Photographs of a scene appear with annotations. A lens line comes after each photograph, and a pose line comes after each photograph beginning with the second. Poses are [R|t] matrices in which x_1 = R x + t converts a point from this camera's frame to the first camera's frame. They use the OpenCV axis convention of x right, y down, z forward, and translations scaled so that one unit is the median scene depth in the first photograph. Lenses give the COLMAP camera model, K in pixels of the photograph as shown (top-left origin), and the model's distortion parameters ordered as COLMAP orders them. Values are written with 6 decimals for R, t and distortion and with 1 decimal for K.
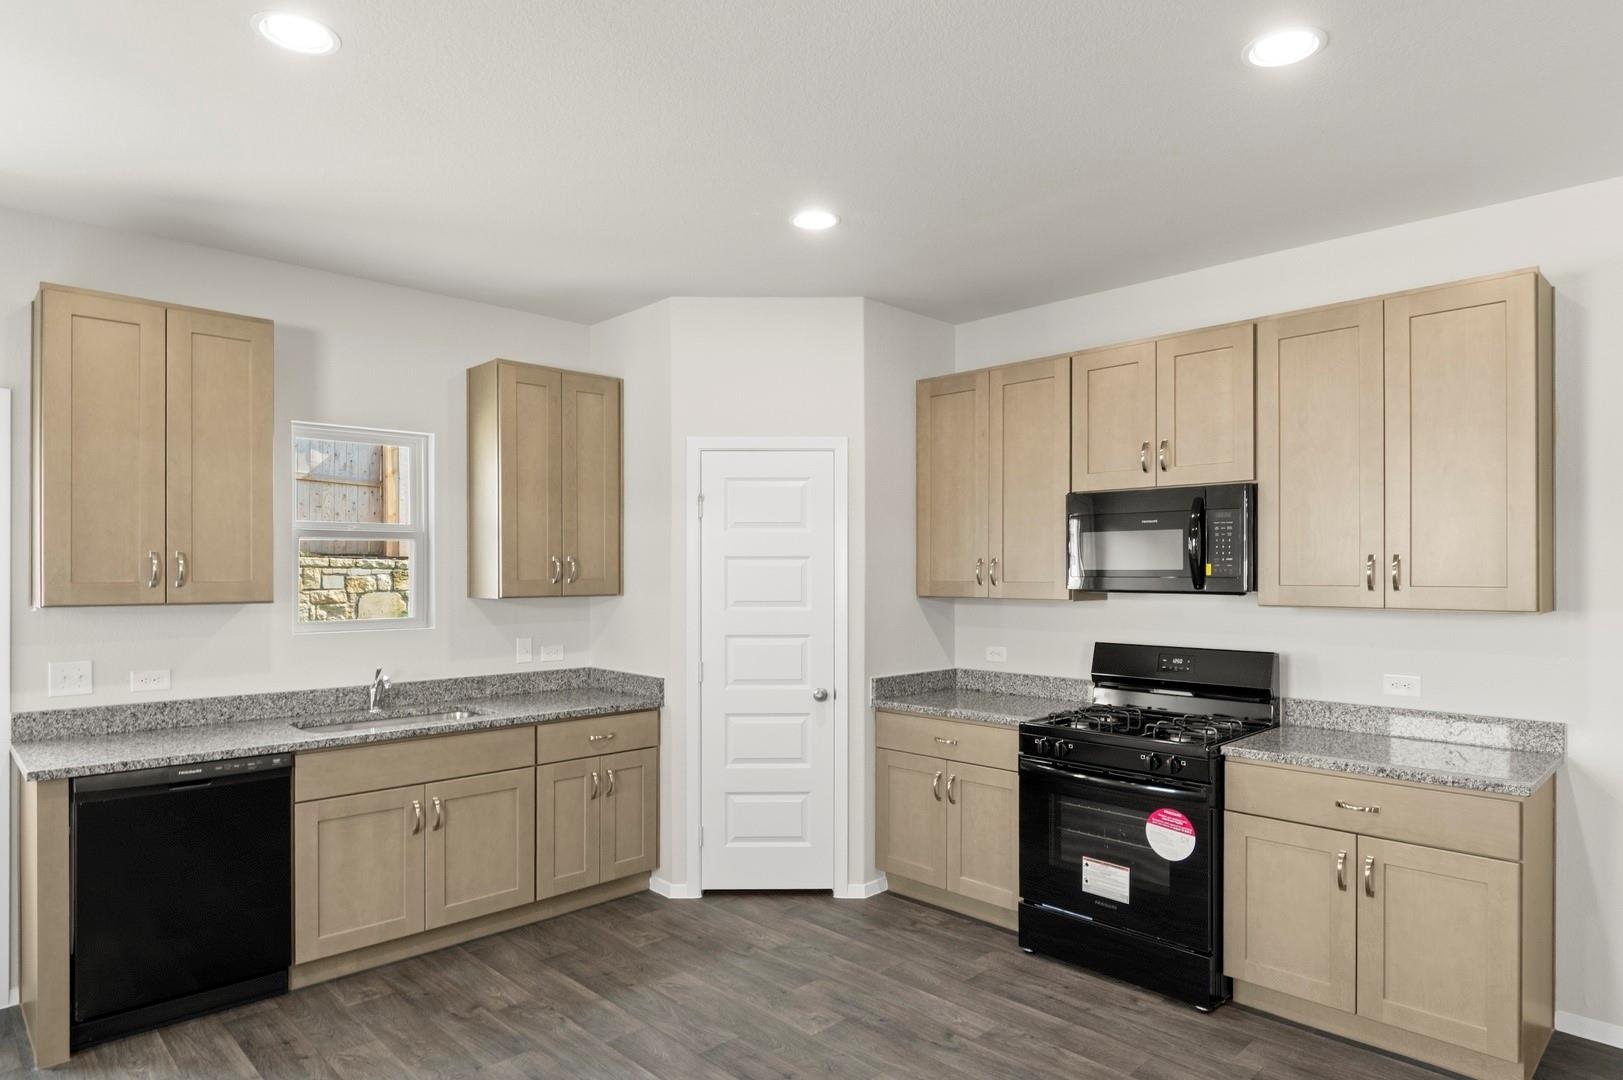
lens RADIAL K [[947.3, 0, 822.9], [0, 947.3, 565.5], [0, 0, 1]] dist [0.023043, -0.021442]
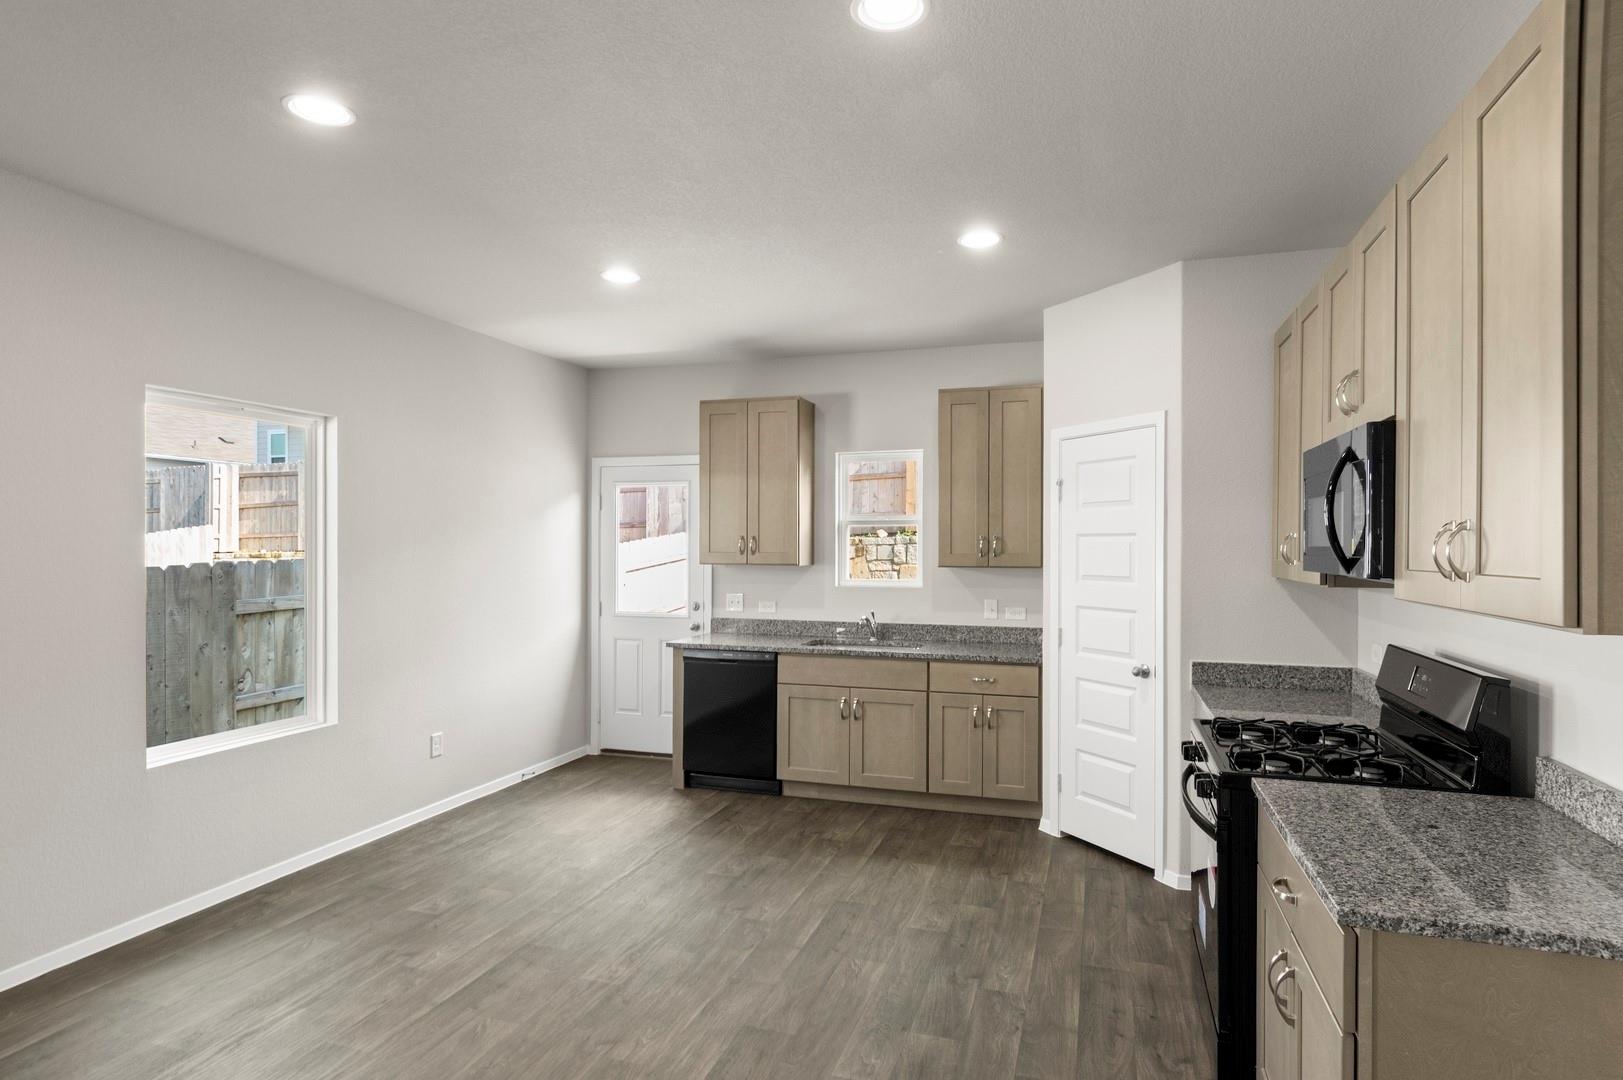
lens RADIAL K [[864.1, 0, 840.8], [0, 864.1, 549.6], [0, 0, 1]] dist [0.002007, 0.001800]
pose [[0.478103, 0.004814, -0.878291, 0.708307], [-0.000416, 0.999986, 0.005255, 0.003477], [0.878304, -0.002147, 0.478098, 0.307281]]
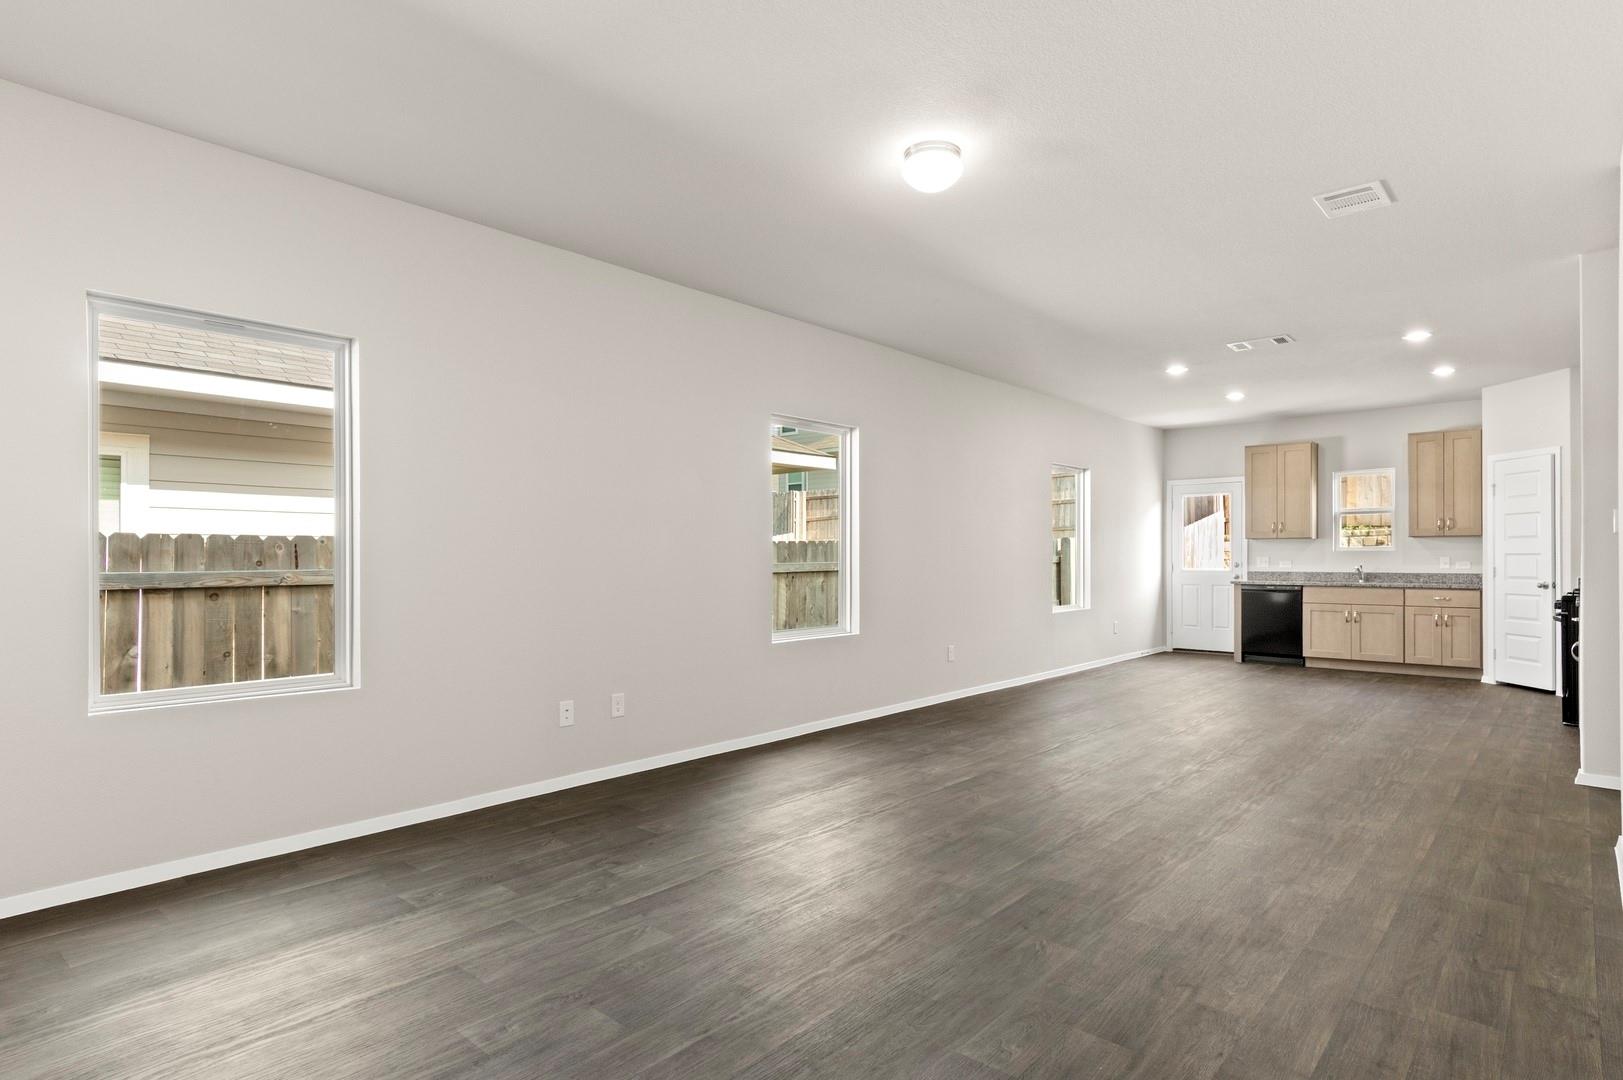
lens RADIAL K [[864.1, 0, 837.5], [0, 864.1, 558.3], [0, 0, 1]] dist [0.002007, 0.001800]
pose [[0.079009, 0.001300, -0.996873, 1.739382], [0.007565, 0.999970, 0.001904, 0.075824], [0.996845, -0.007692, 0.078997, -0.582228]]
